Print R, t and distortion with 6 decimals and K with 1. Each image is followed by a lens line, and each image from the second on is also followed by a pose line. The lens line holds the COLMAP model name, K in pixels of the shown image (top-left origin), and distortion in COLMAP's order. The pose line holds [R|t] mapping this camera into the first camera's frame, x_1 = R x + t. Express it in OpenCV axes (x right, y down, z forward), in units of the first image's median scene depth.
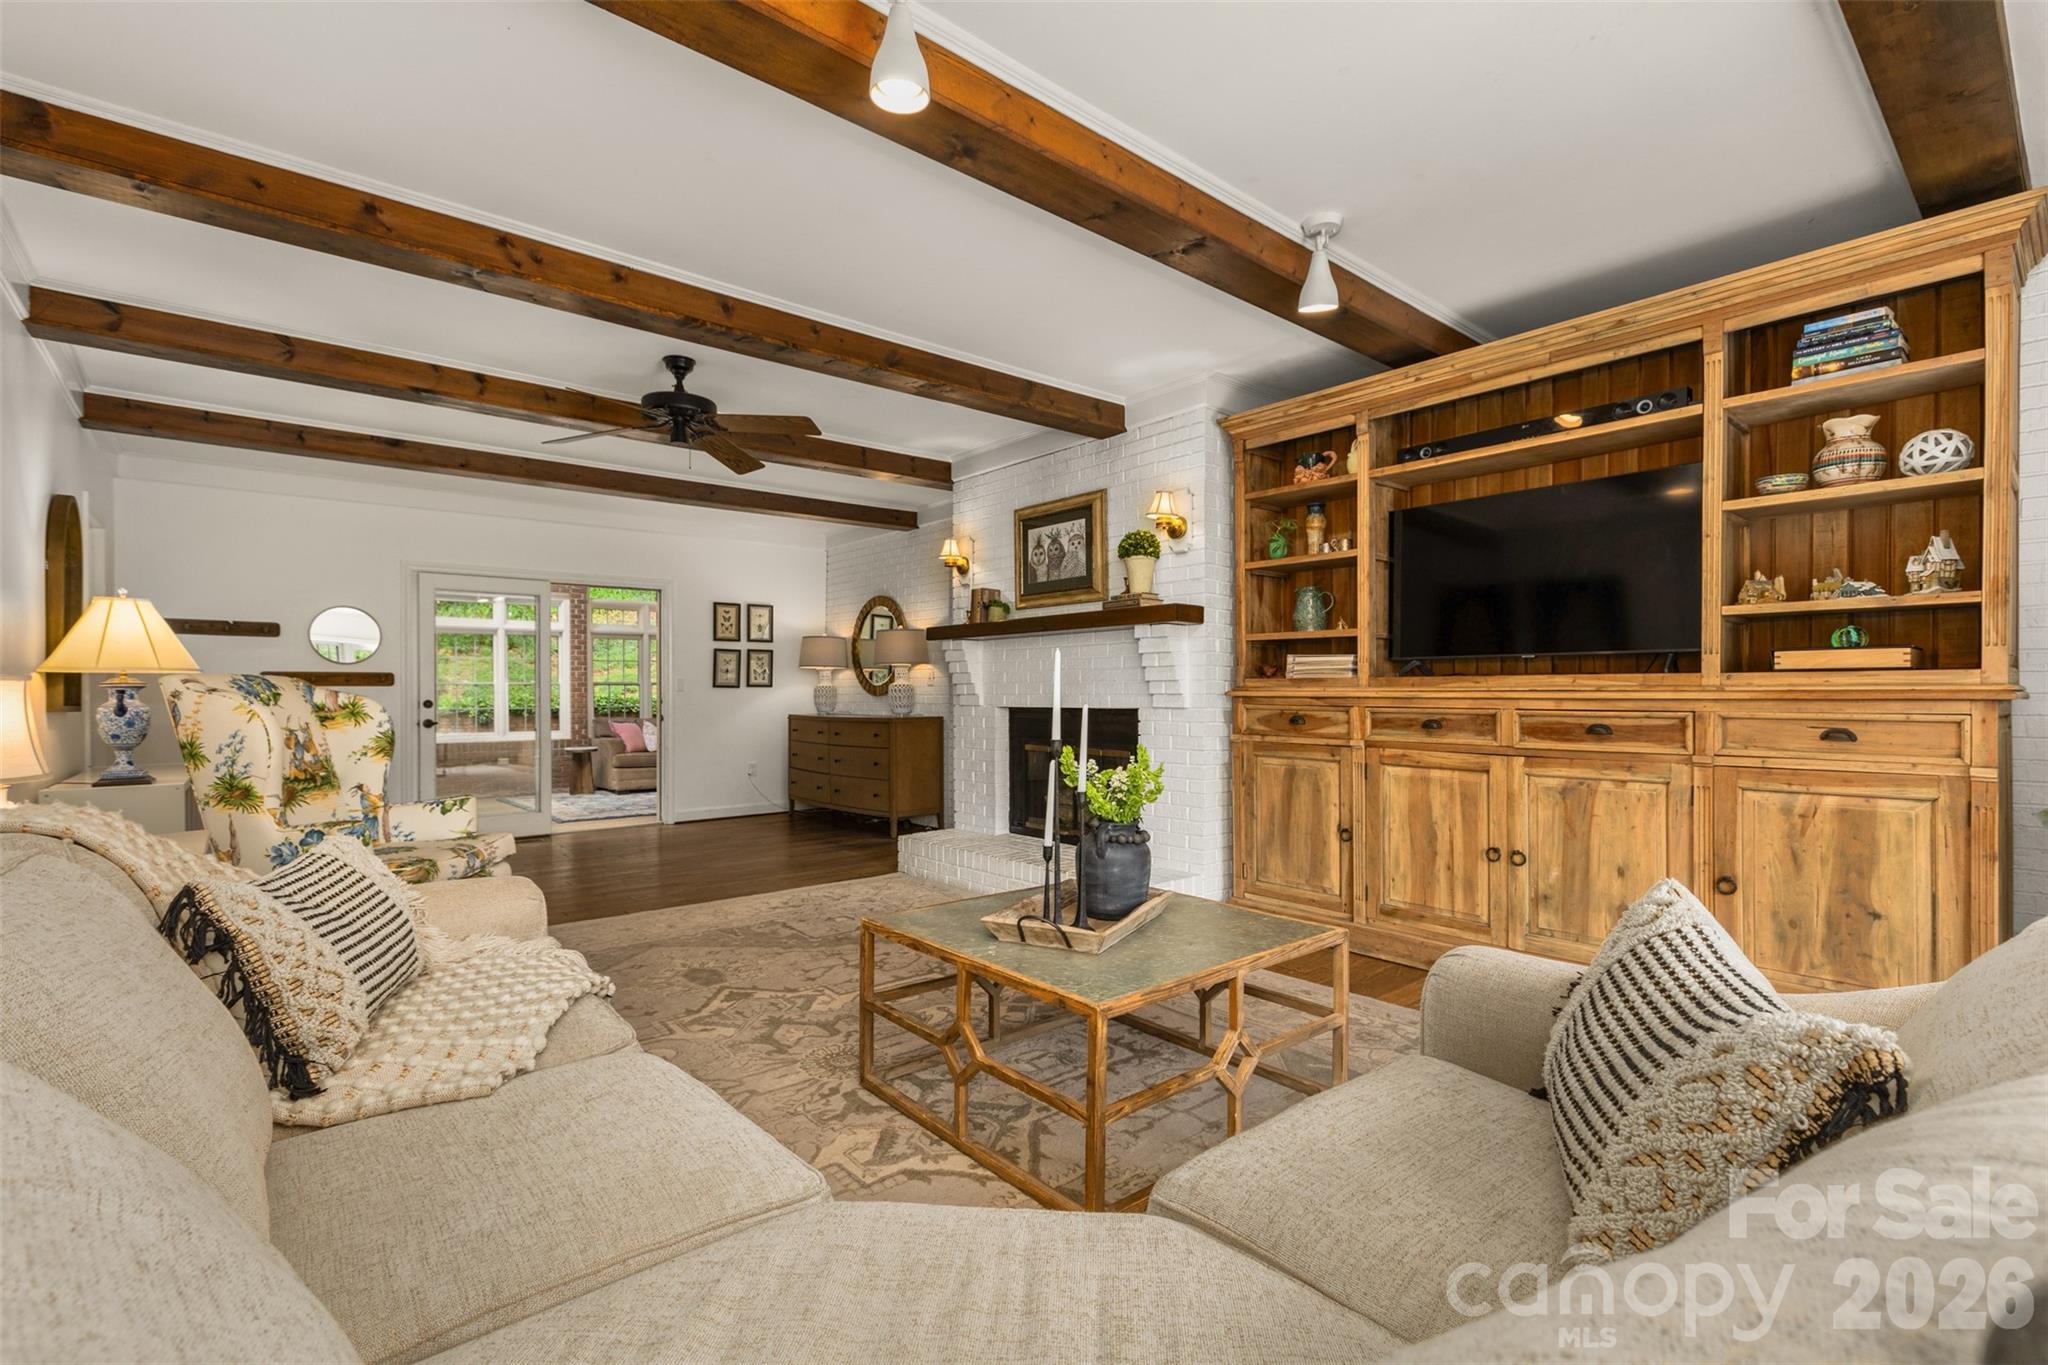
lens RADIAL K [[931.1, 0, 1041.6], [0, 931.1, 696.5], [0, 0, 1]] dist [-0.000697, -0.000089]
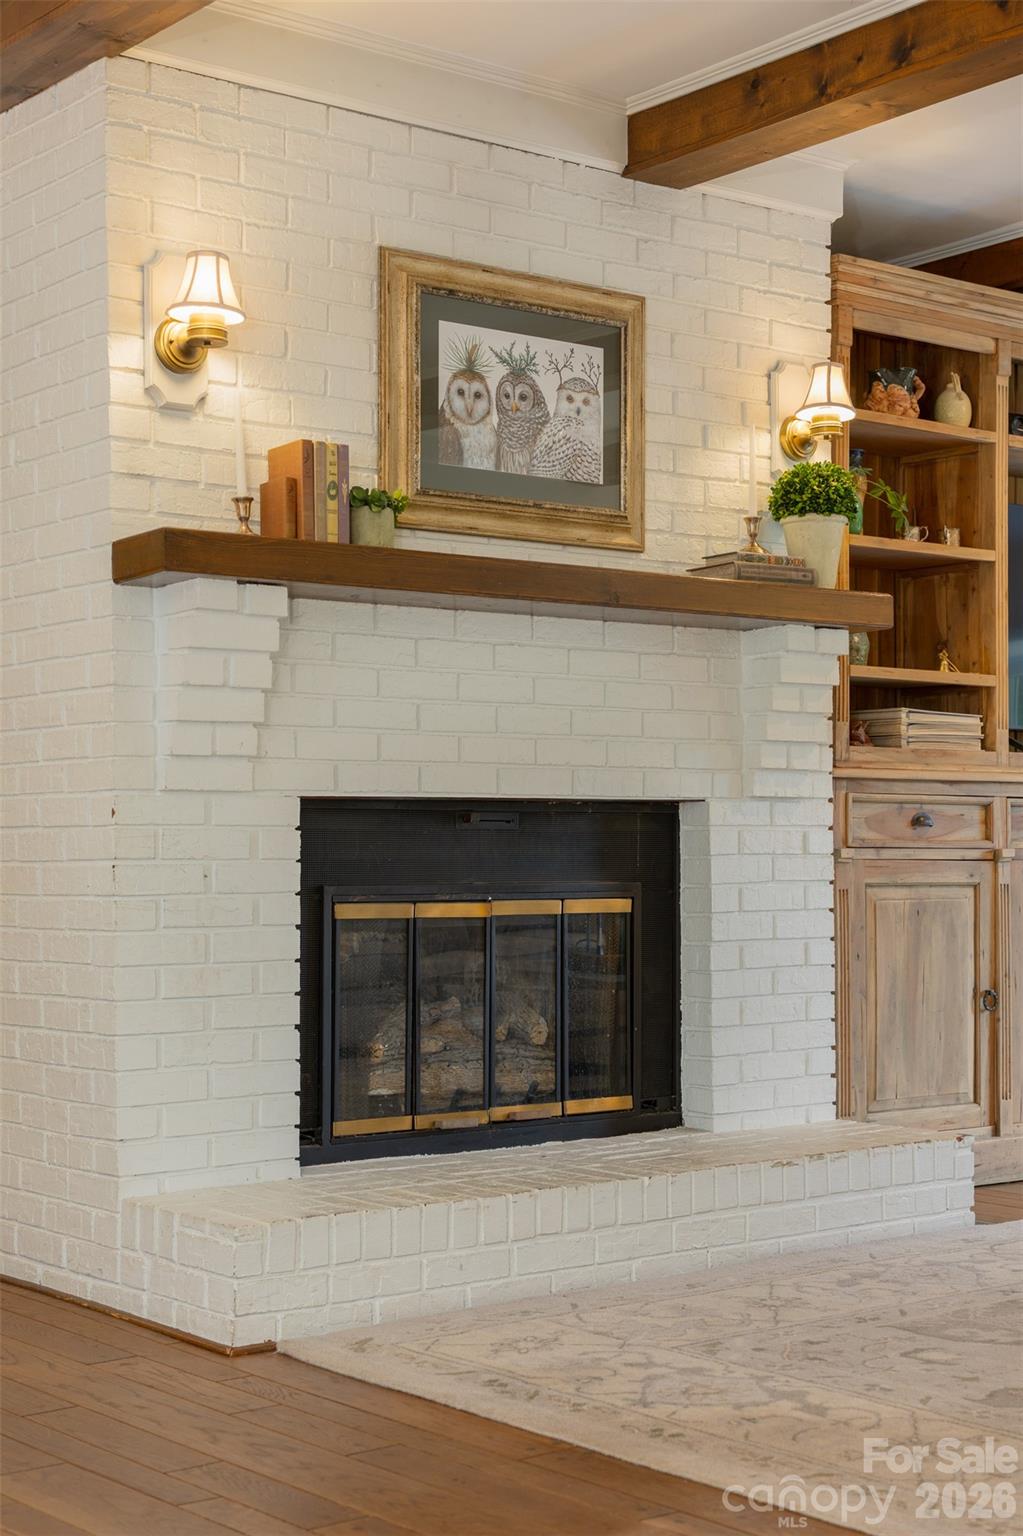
lens RADIAL K [[2320.8, 0, 503.9], [0, 2320.8, 814.5], [0, 0, 1]] dist [0.051994, 0.000000]
pose [[0.039267, 0.021141, 0.999005, -1.231033], [0.012831, 0.999683, -0.021660, 0.051484], [-0.999146, 0.013669, 0.038984, 1.235427]]
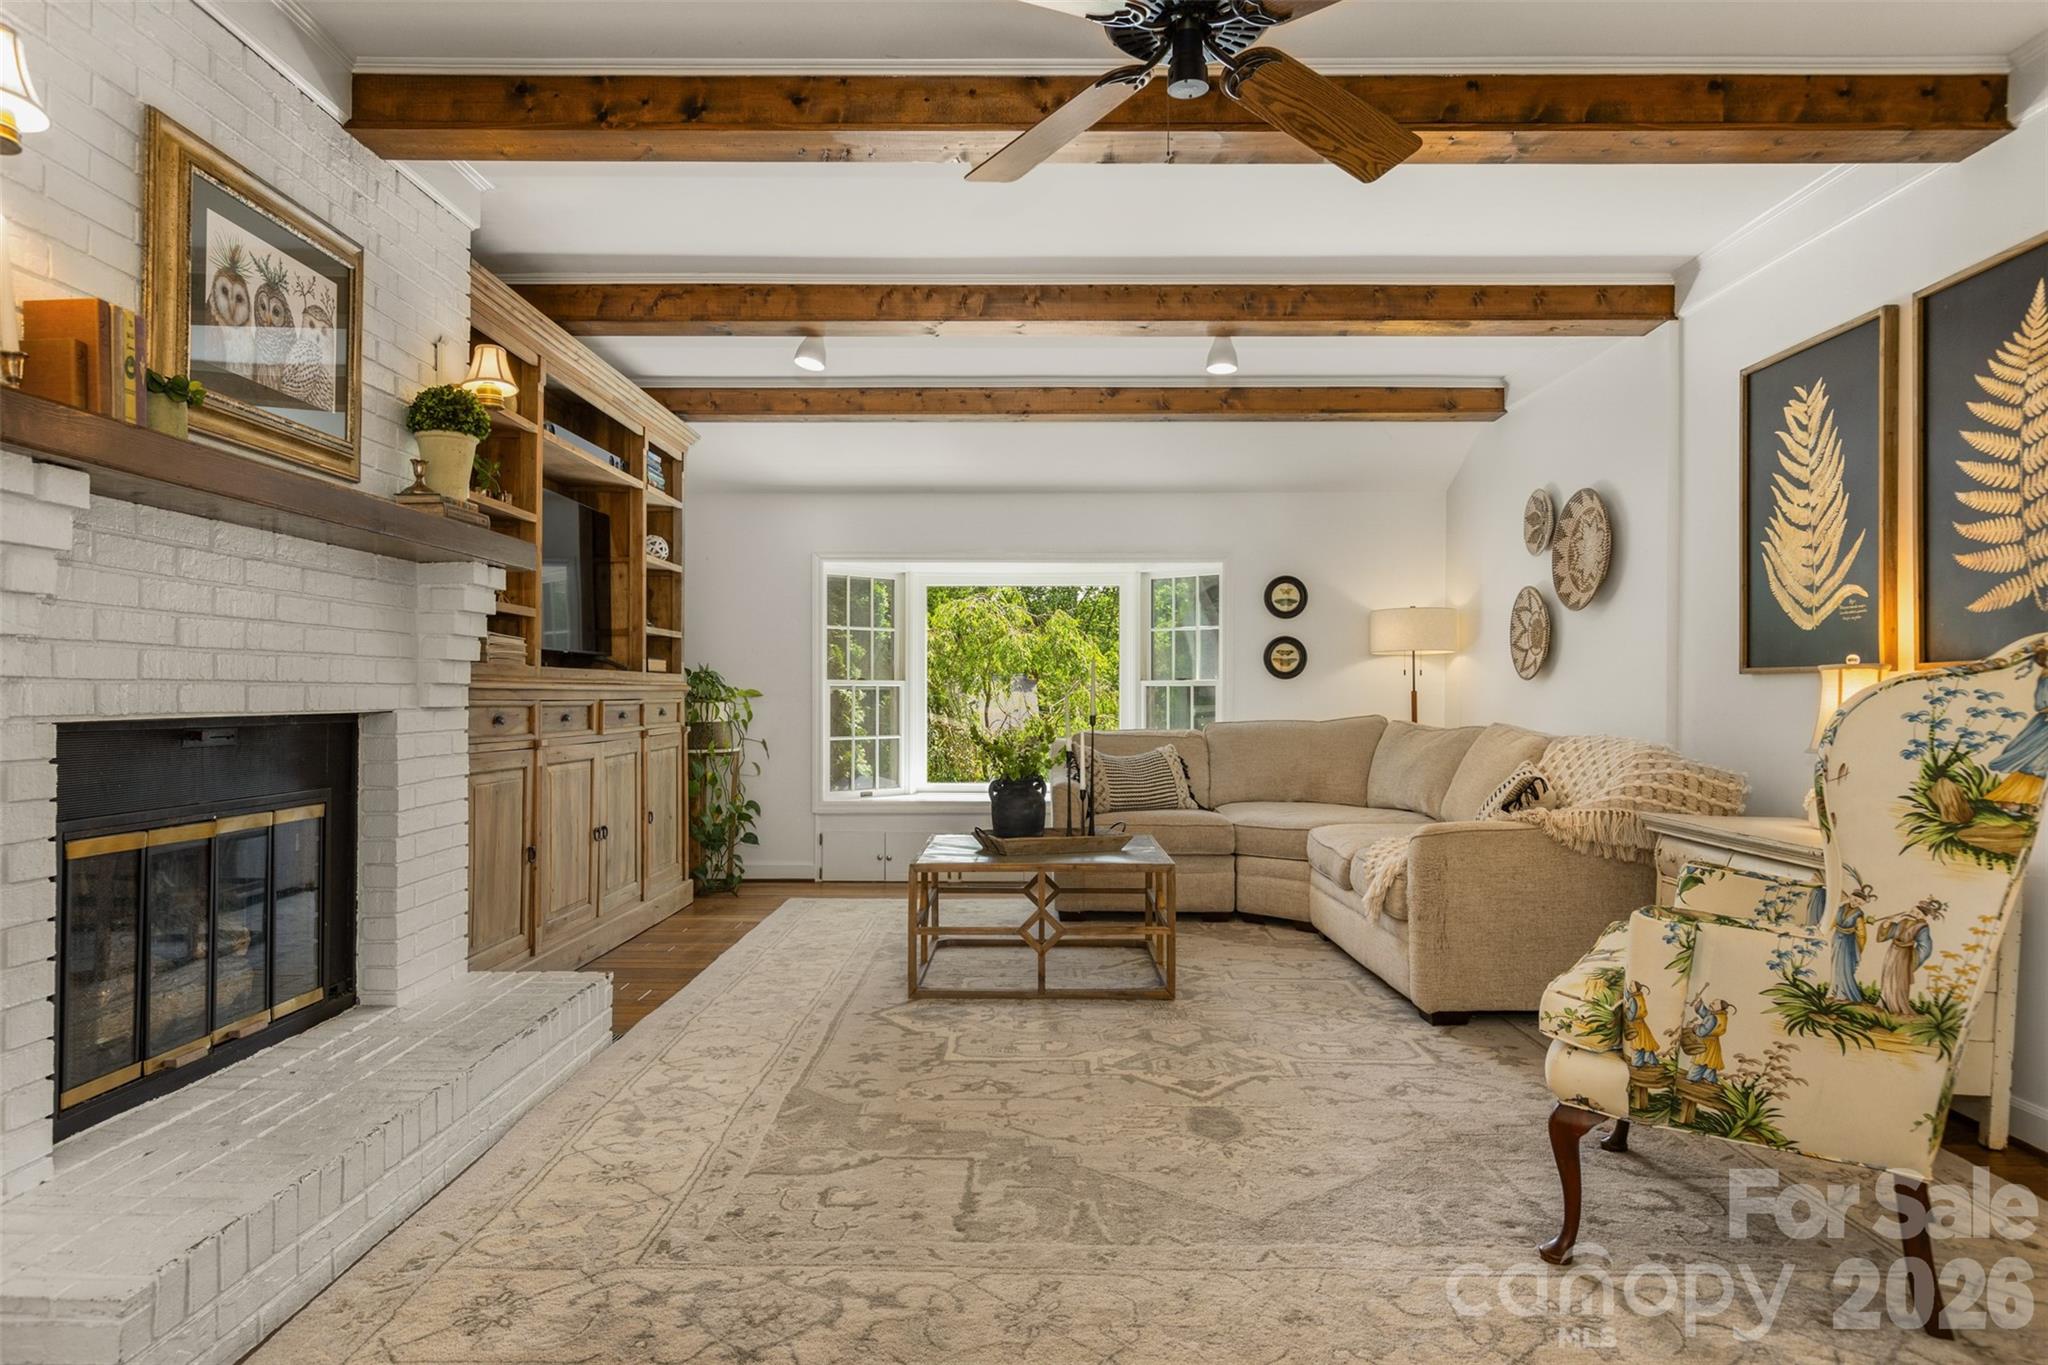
lens RADIAL K [[1246.1, 0, 1041.9], [0, 1246.1, 689.4], [0, 0, 1]] dist [0.002489, -0.000410]
pose [[-0.758908, 0.003346, 0.651190, -0.727449], [0.003644, 0.999993, -0.000890, 0.003644], [-0.651188, 0.001698, -0.758915, 1.512002]]
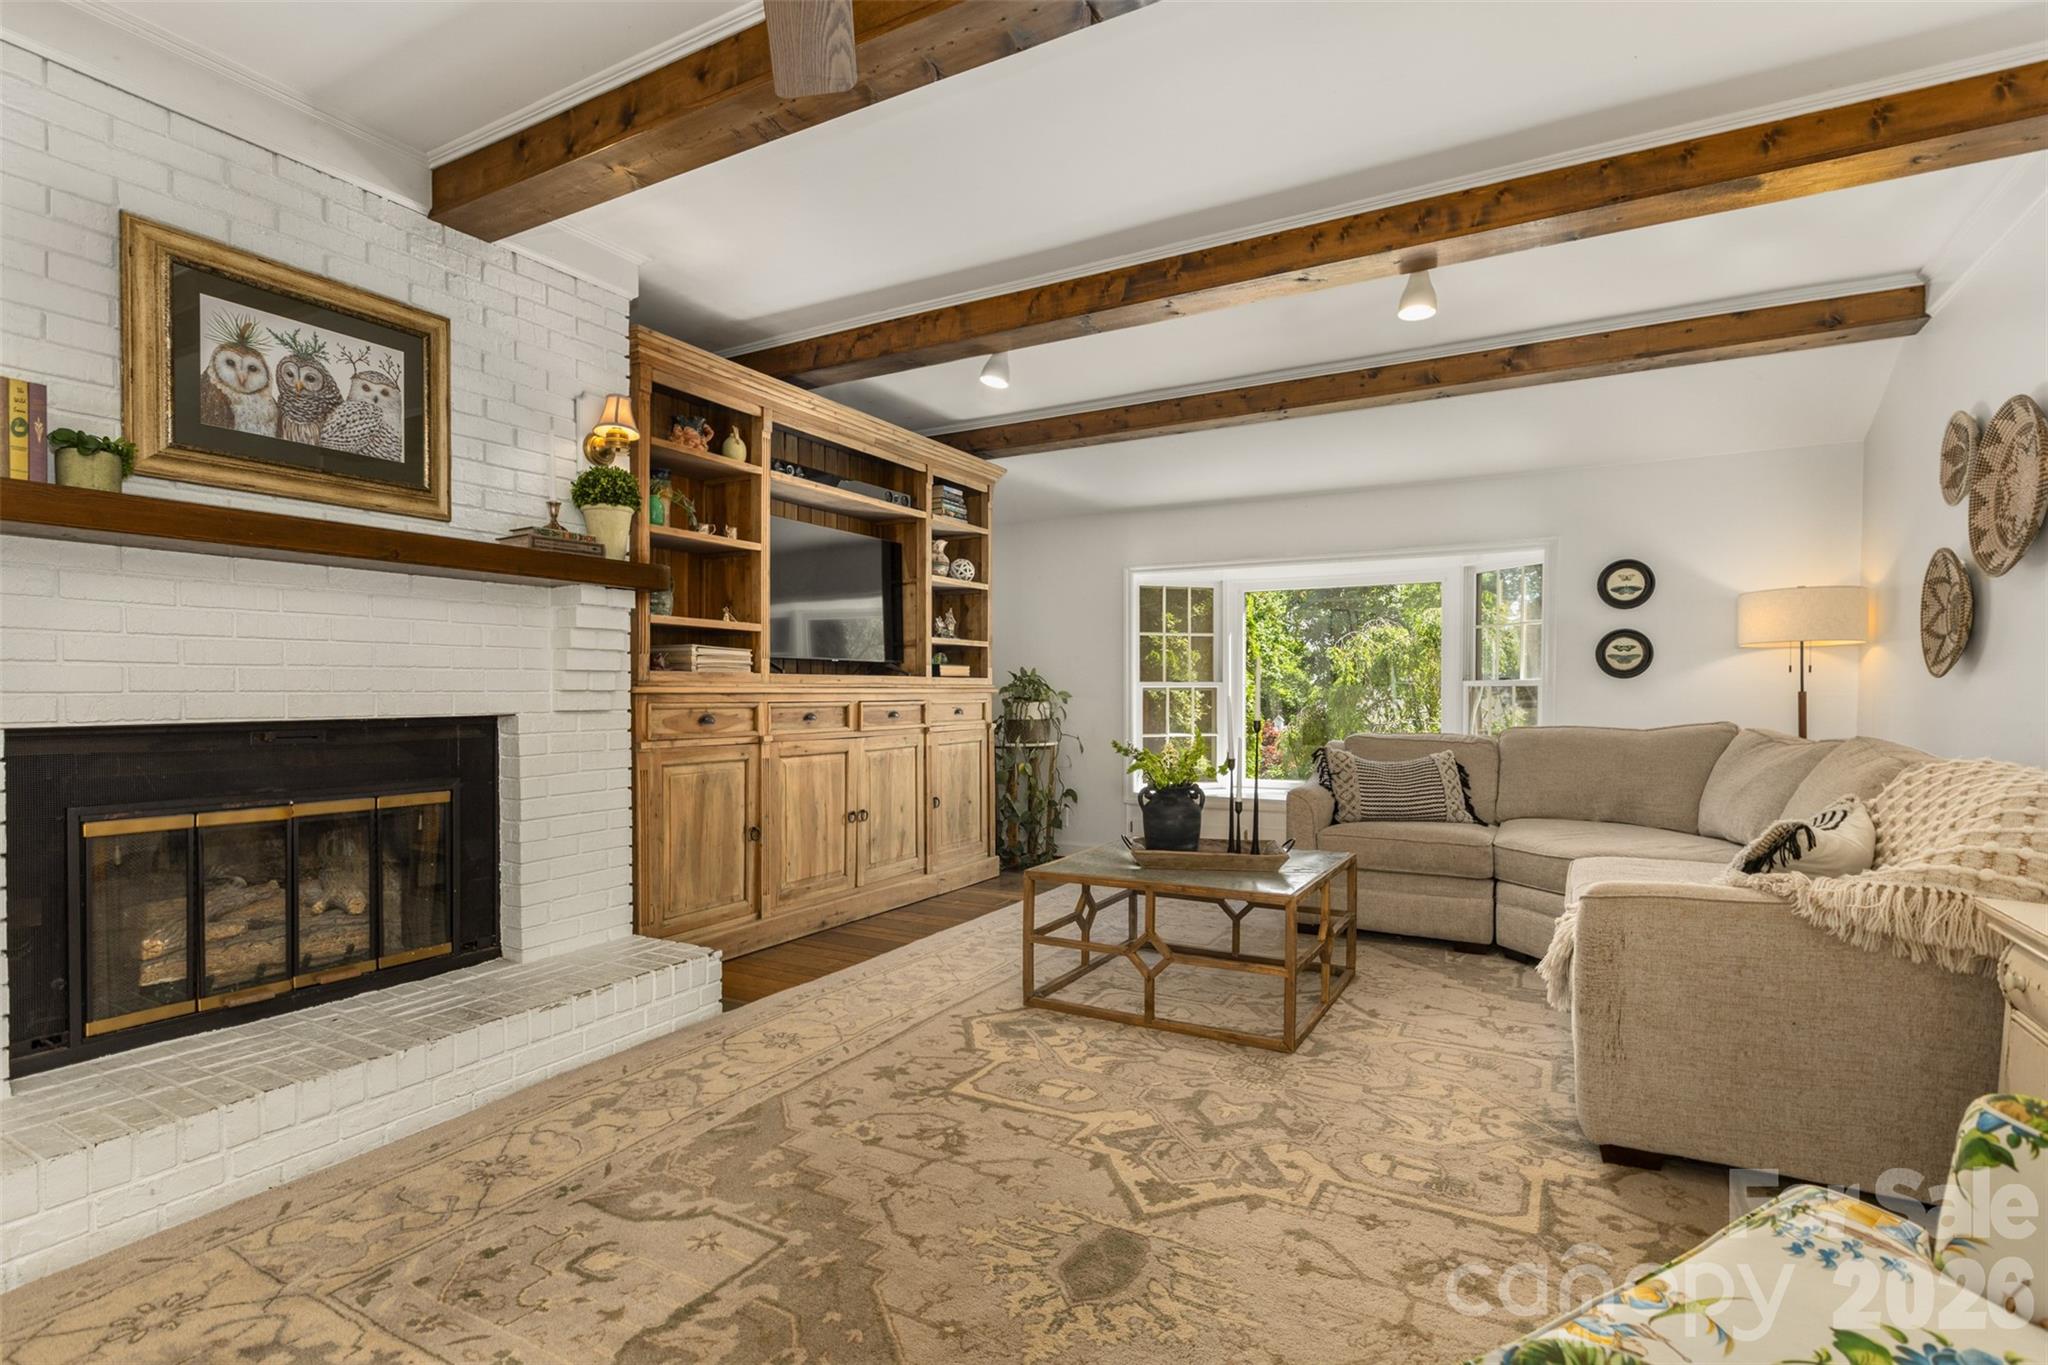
lens RADIAL K [[984.8, 0, 1026.8], [0, 984.8, 713.4], [0, 0, 1]] dist [-0.003288, -0.000418]
pose [[-0.348094, -0.019425, 0.937258, -0.725135], [0.006671, 0.999709, 0.023197, -0.000313], [-0.937436, 0.014327, -0.347863, 1.064926]]
